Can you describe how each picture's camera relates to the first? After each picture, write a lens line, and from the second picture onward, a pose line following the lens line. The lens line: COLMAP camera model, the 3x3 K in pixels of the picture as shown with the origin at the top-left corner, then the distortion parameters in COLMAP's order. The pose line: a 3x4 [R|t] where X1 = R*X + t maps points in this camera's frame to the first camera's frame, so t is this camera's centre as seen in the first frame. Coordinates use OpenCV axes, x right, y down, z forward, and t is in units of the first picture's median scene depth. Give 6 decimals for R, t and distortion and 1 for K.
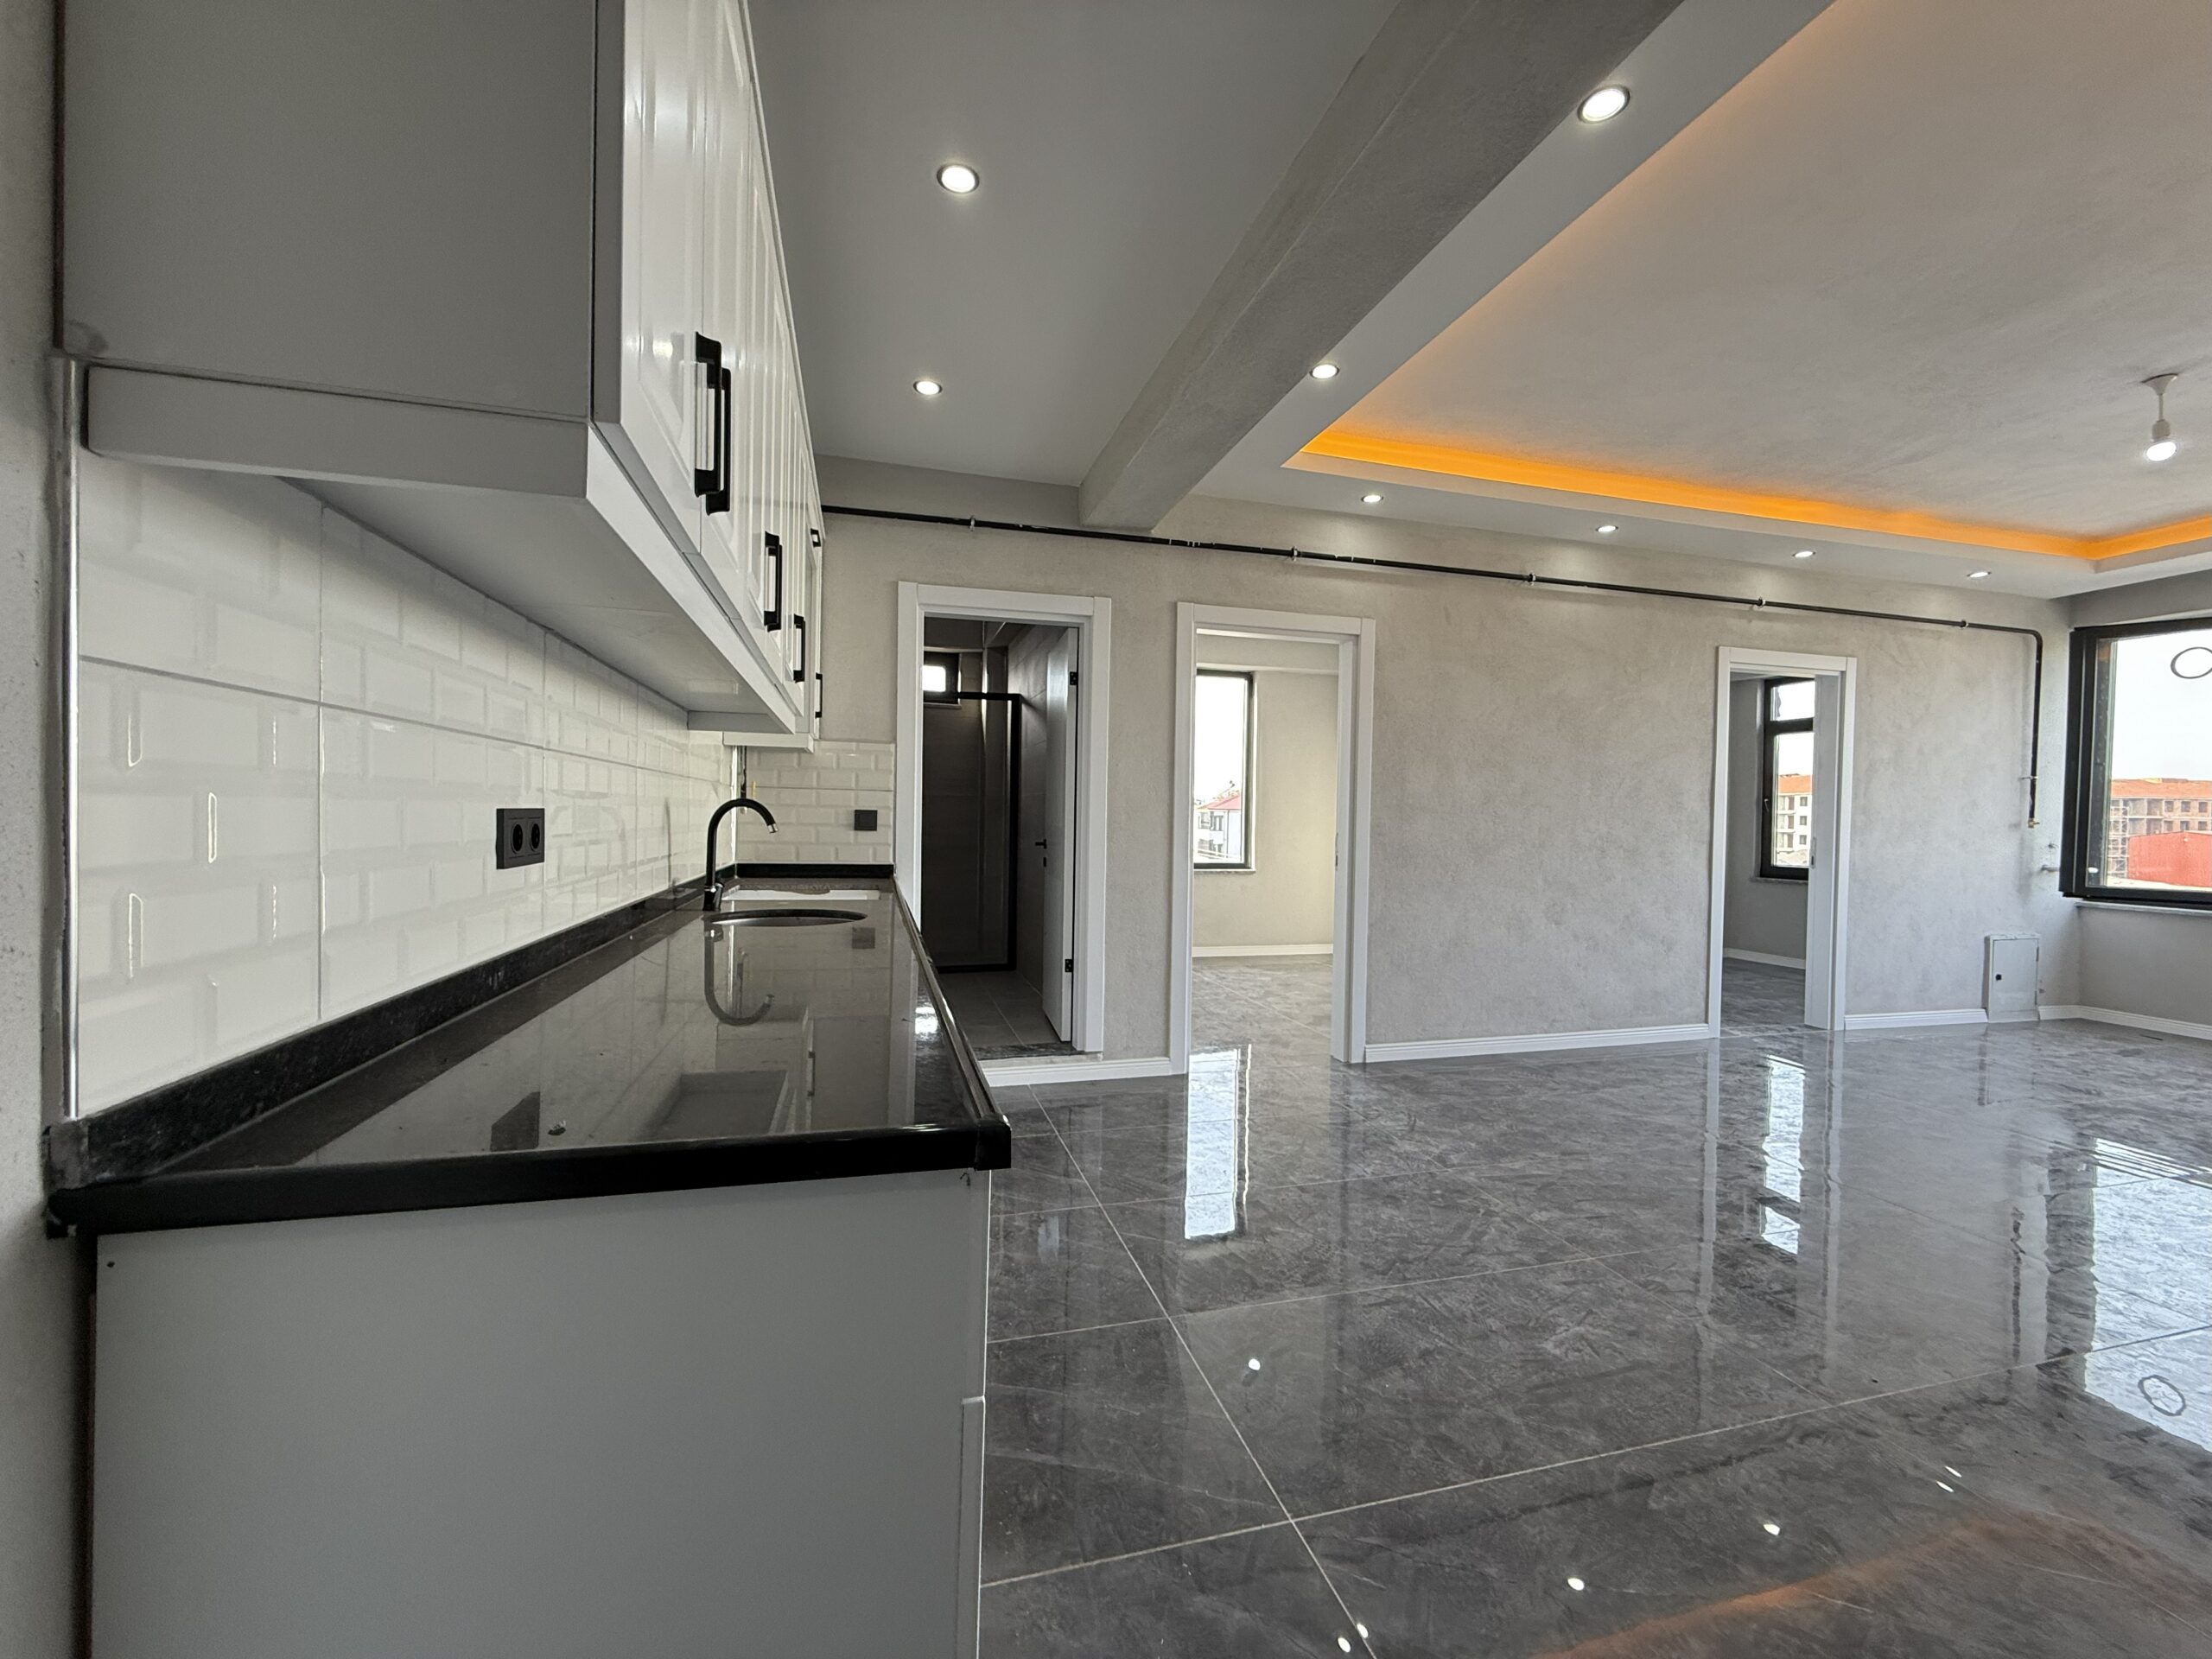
lens RADIAL K [[888.7, 0, 1107.3], [0, 888.7, 829.0], [0, 0, 1]] dist [-0.001483, 0.000366]
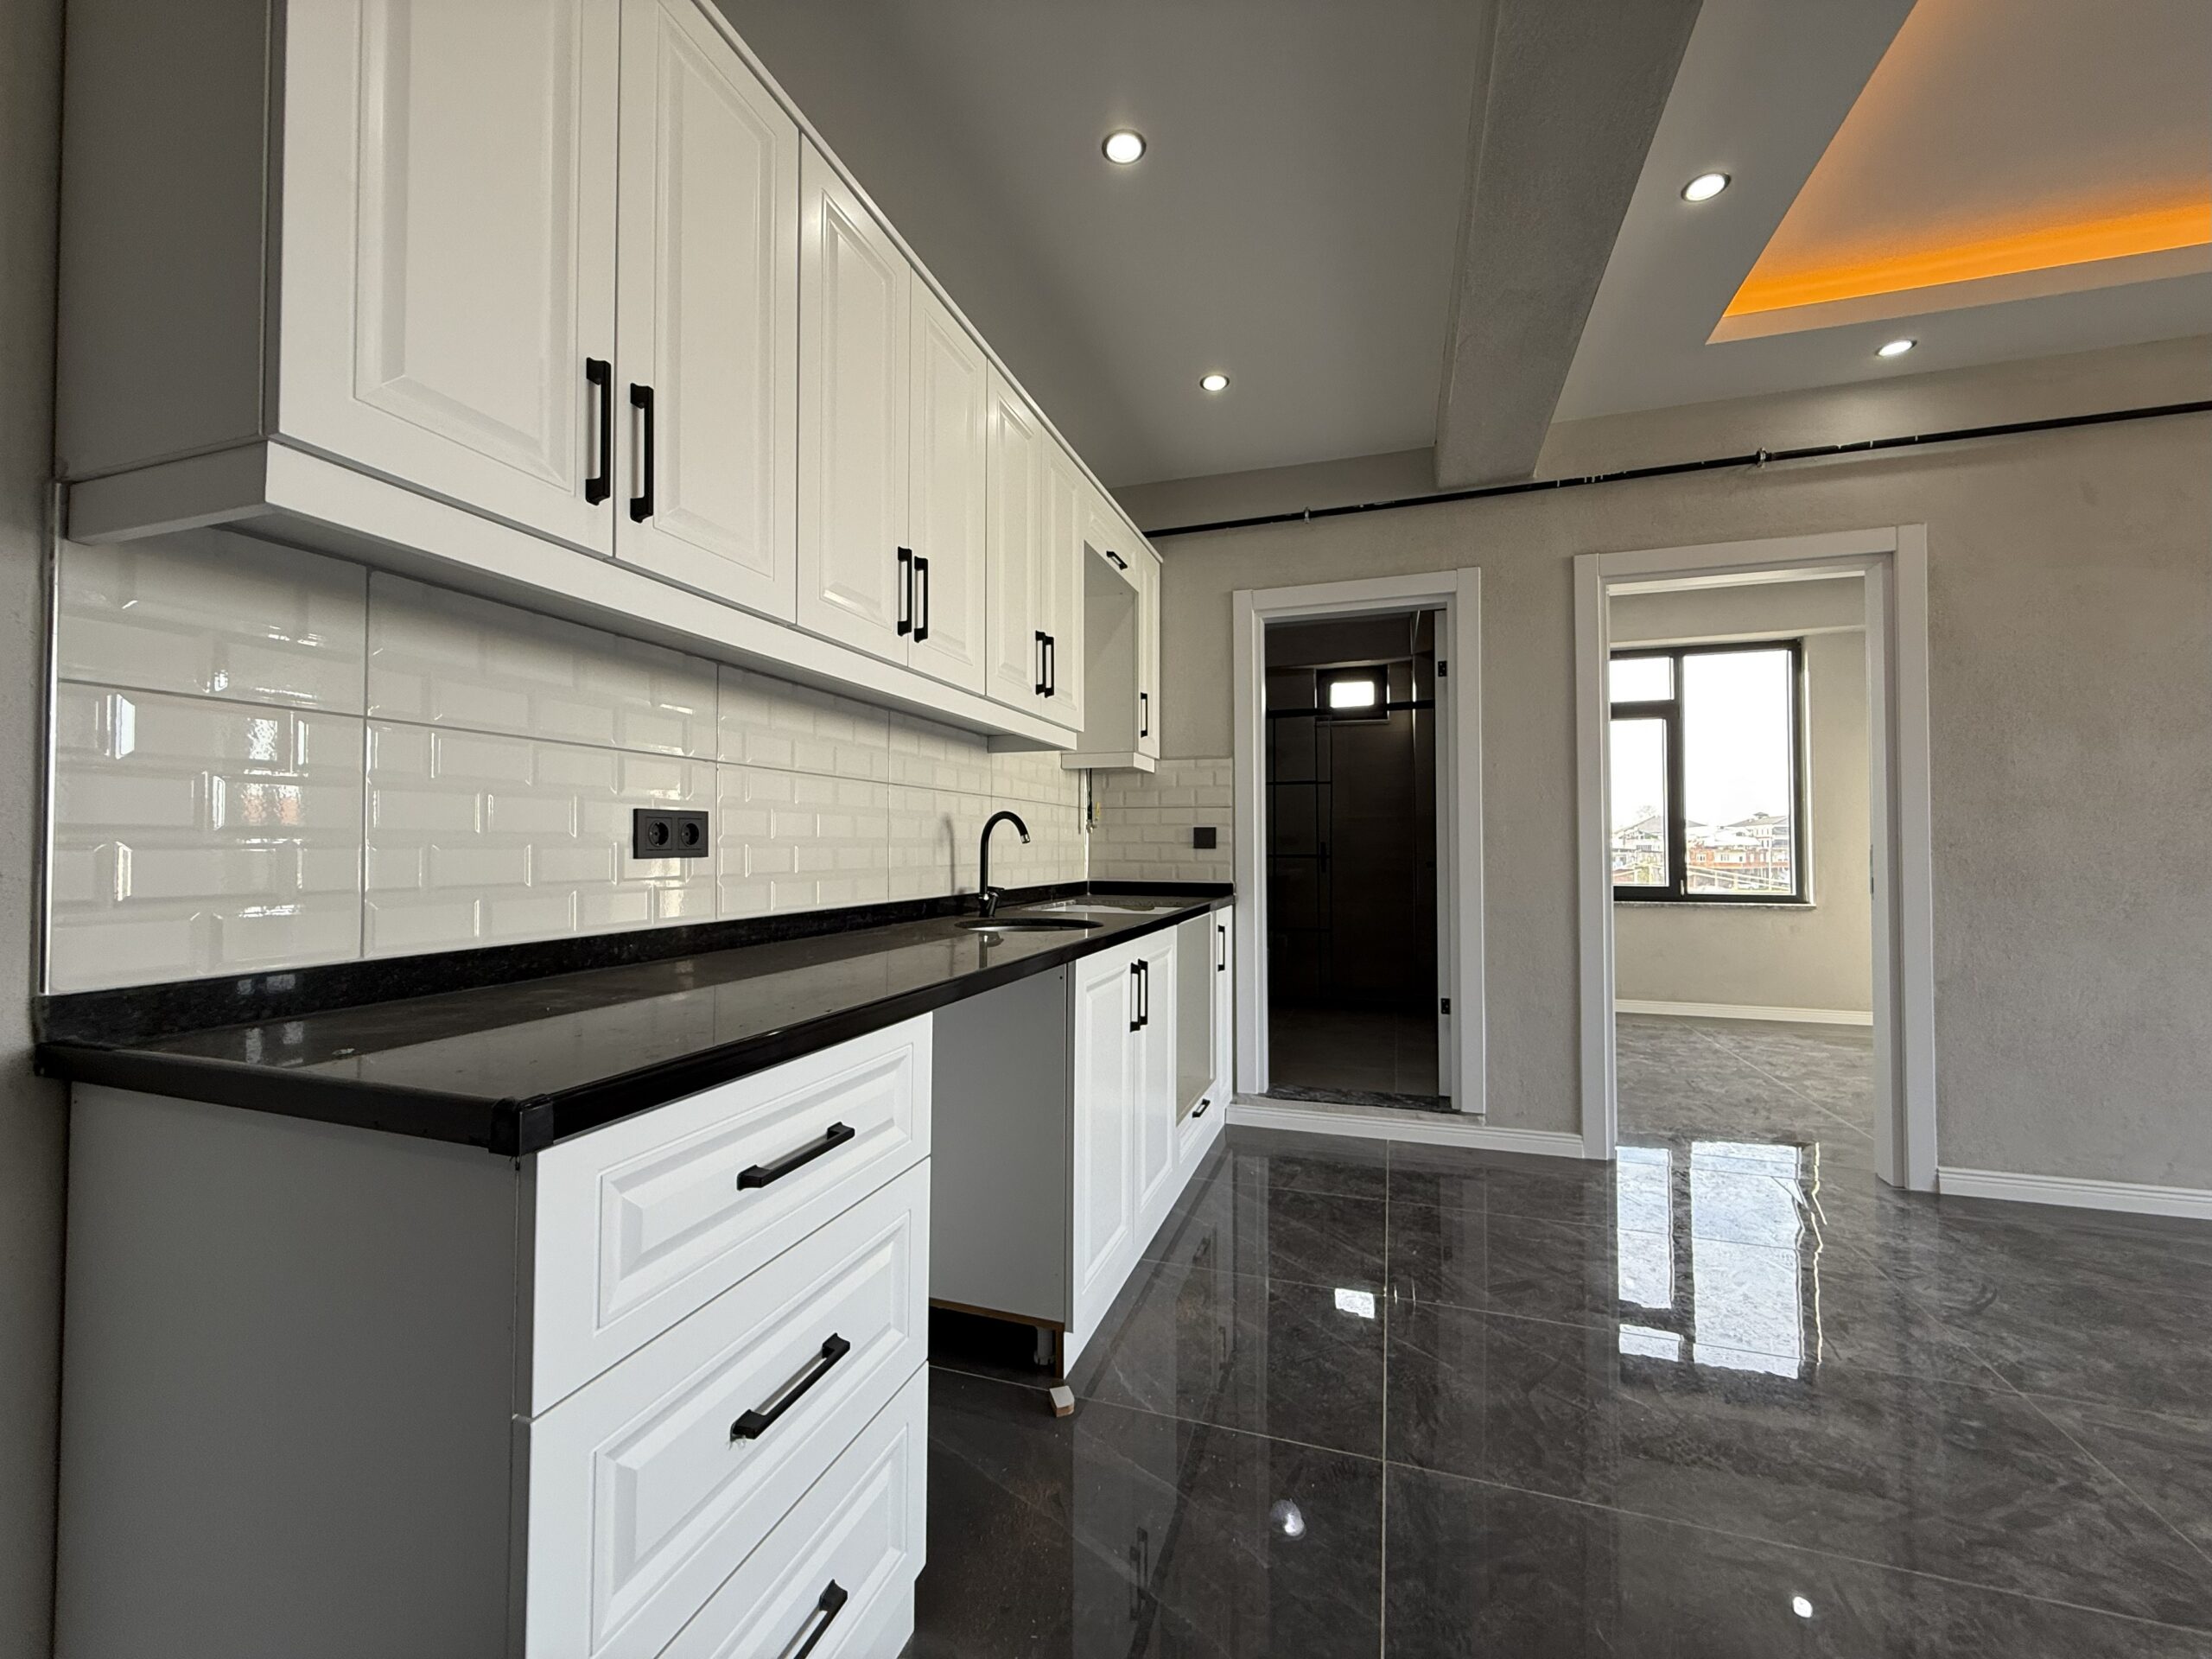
lens RADIAL K [[888.7, 0, 1090.9], [0, 888.7, 828.3], [0, 0, 1]] dist [-0.001483, 0.000366]
pose [[0.829415, -0.029002, -0.557879, 0.159046], [0.006786, 0.999101, -0.041850, 0.018552], [0.558592, 0.030926, 0.828866, 0.109184]]
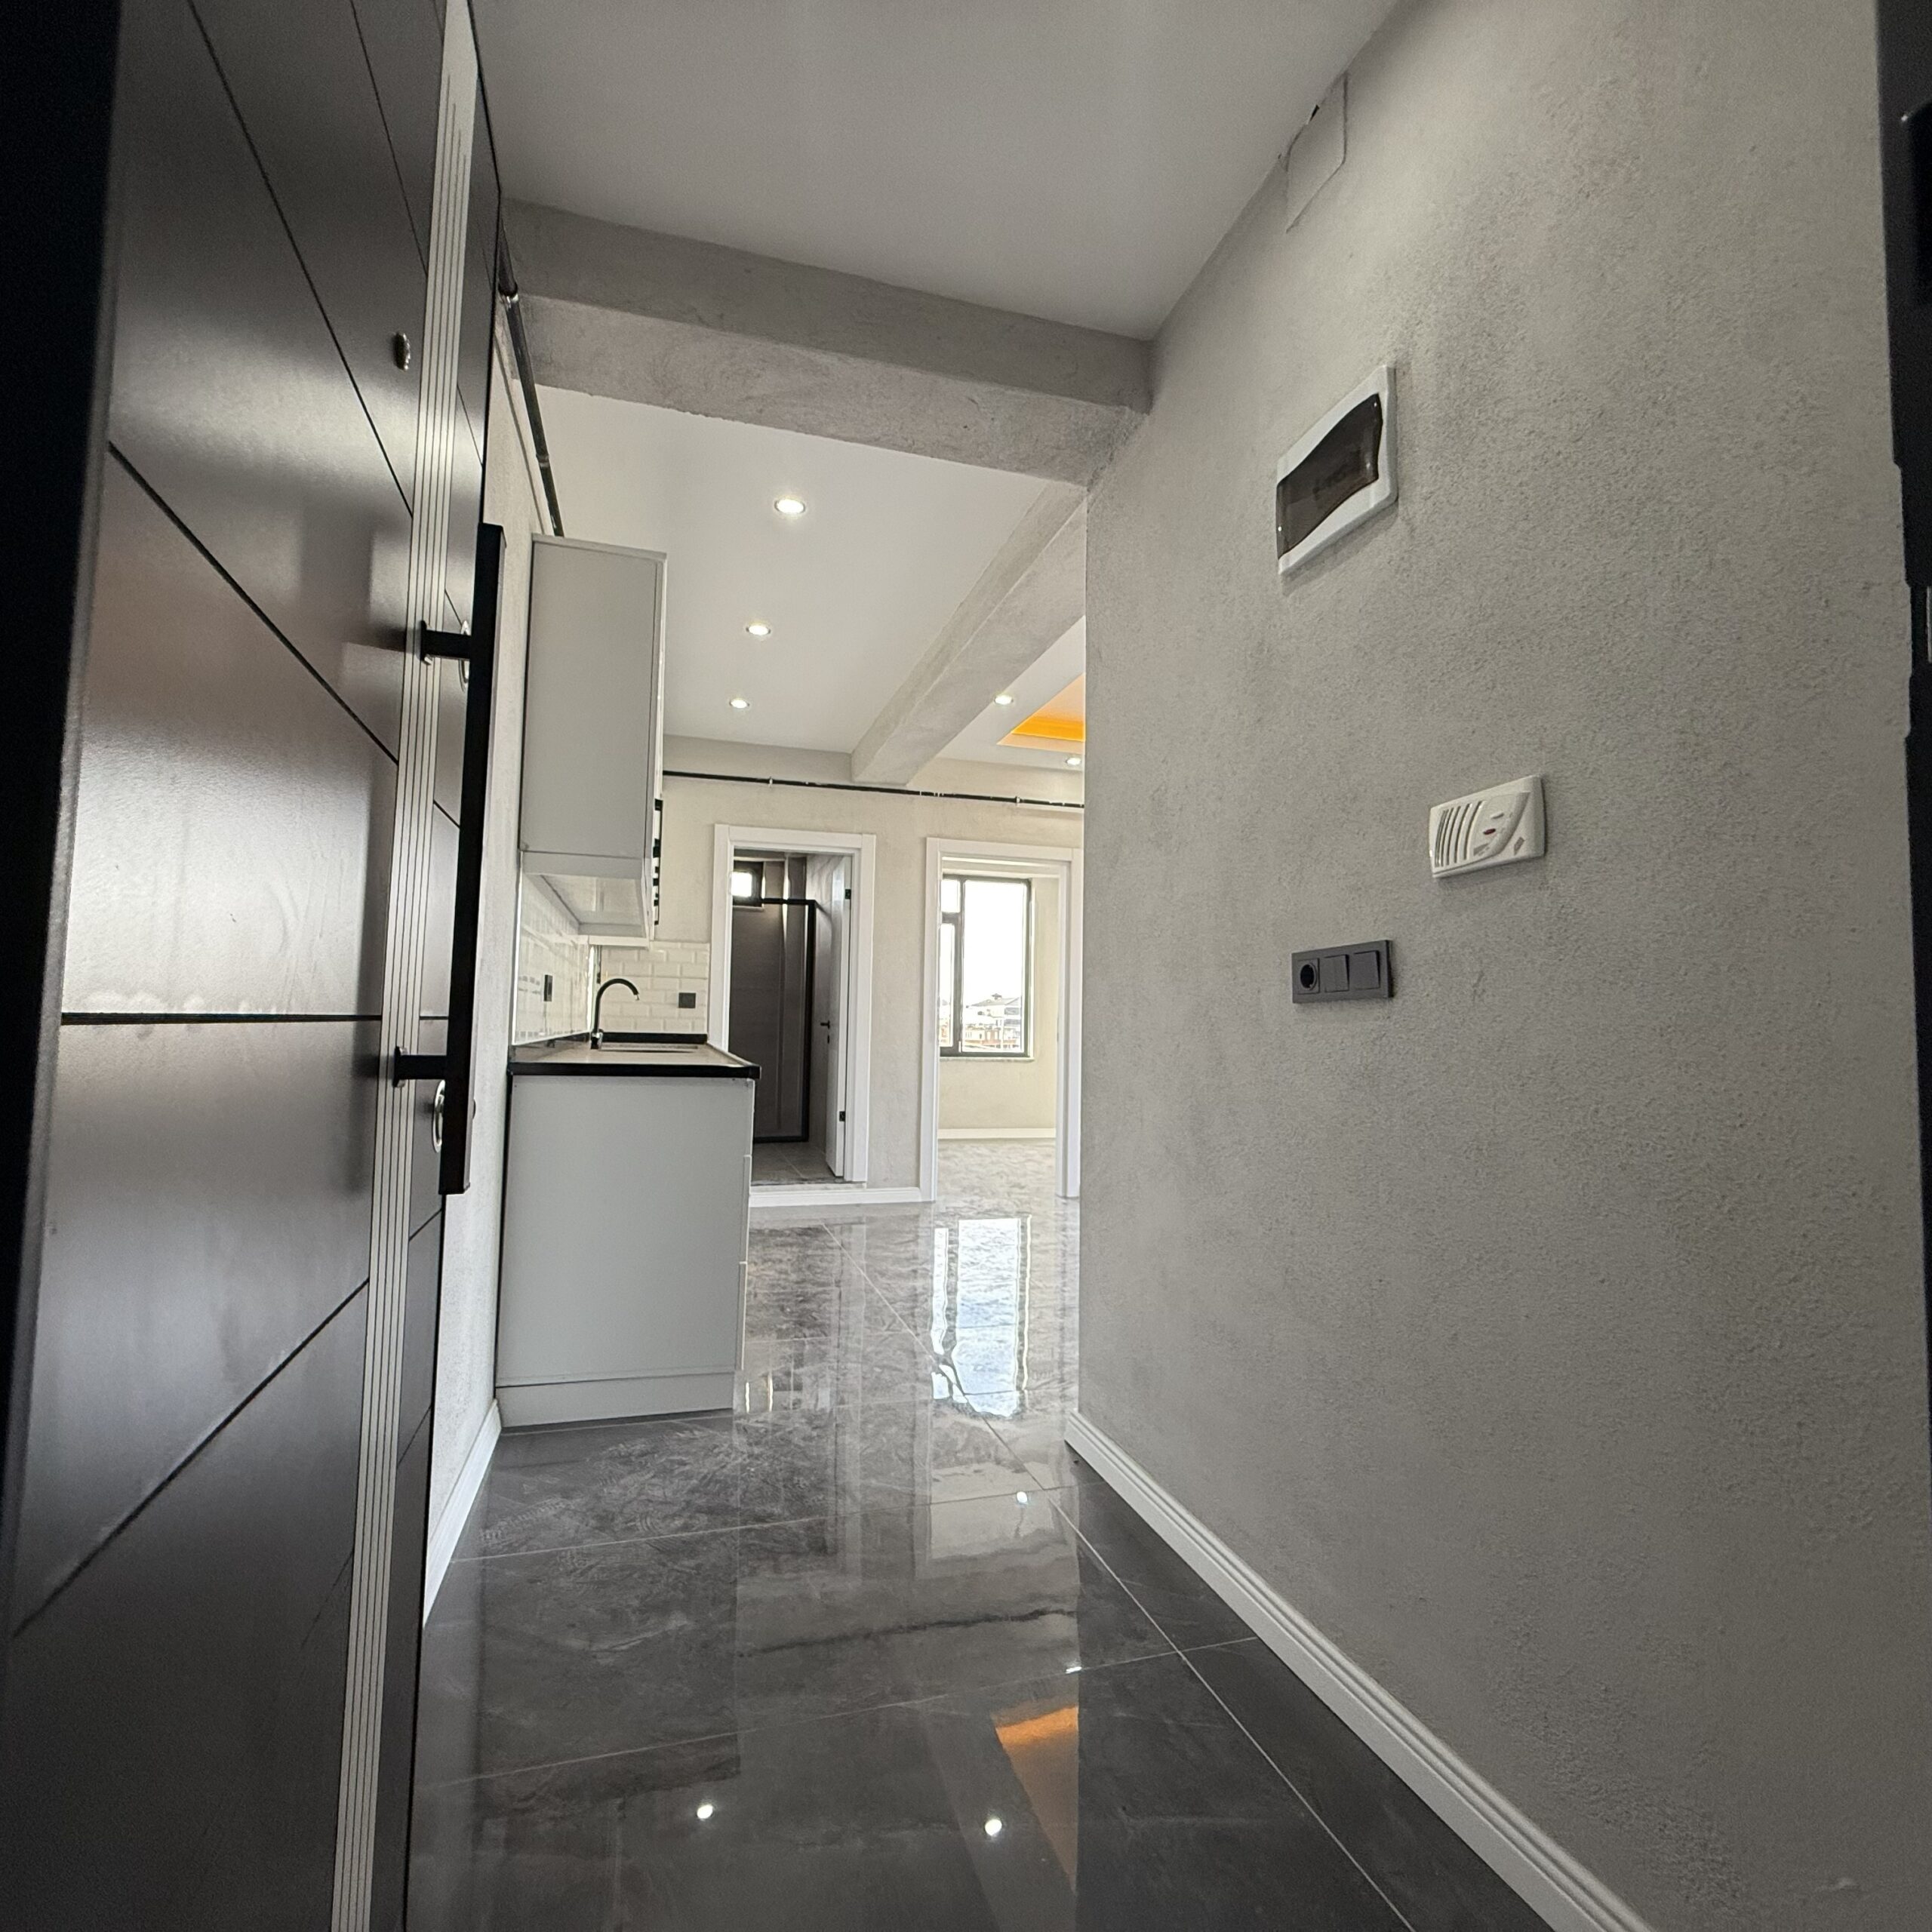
lens RADIAL K [[1023.1, 0, 953.6], [0, 1023.1, 966.2], [0, 0, 1]] dist [-0.006048, -0.000048]
pose [[0.999918, 0.004430, 0.012033, 0.102590], [-0.003572, 0.997513, -0.070397, 0.042704], [-0.012315, 0.070348, 0.997446, -0.507119]]
